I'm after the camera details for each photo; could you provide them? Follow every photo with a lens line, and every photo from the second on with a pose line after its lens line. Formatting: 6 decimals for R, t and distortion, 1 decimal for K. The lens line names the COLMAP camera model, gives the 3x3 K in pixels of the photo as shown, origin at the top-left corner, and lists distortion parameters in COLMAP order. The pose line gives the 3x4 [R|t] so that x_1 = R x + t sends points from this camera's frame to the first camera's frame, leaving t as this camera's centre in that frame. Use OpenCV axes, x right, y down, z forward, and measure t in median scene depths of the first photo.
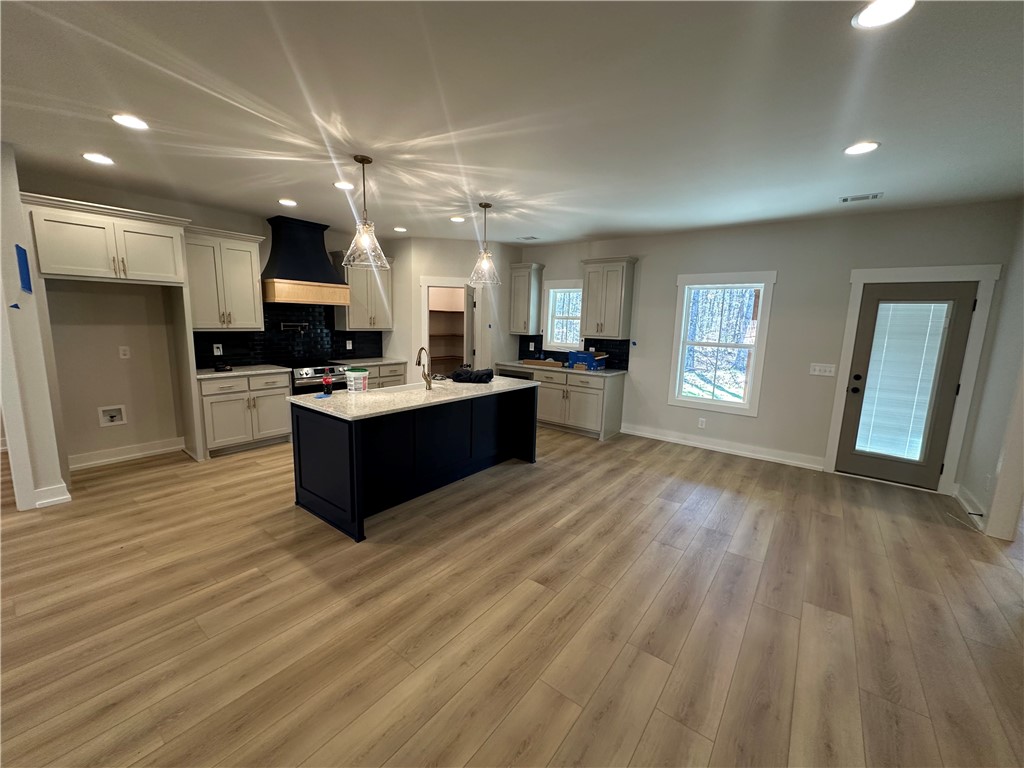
lens RADIAL K [[410.6, 0, 510.2], [0, 410.6, 382.5], [0, 0, 1]] dist [-0.000135, 0.000329]
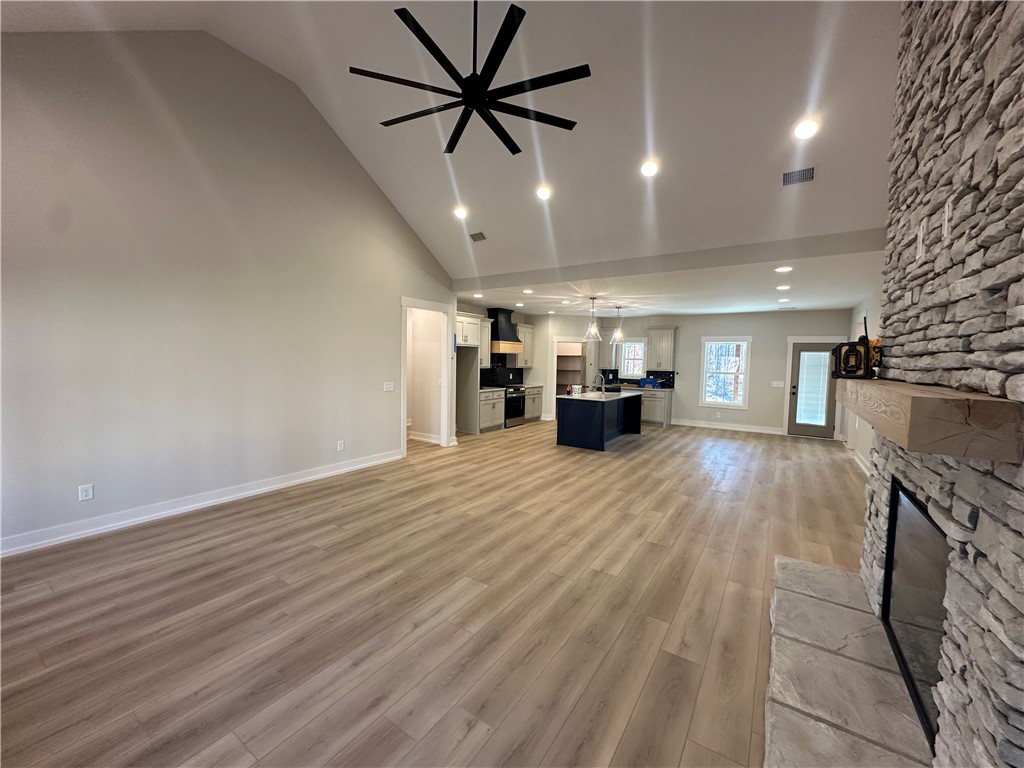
lens RADIAL K [[410.6, 0, 513.3], [0, 410.6, 386.4], [0, 0, 1]] dist [-0.000135, 0.000329]
pose [[0.997376, -0.013440, 0.071137, -0.664881], [0.019280, 0.996442, -0.082050, 0.117345], [-0.069781, 0.083207, 0.994086, -0.892635]]
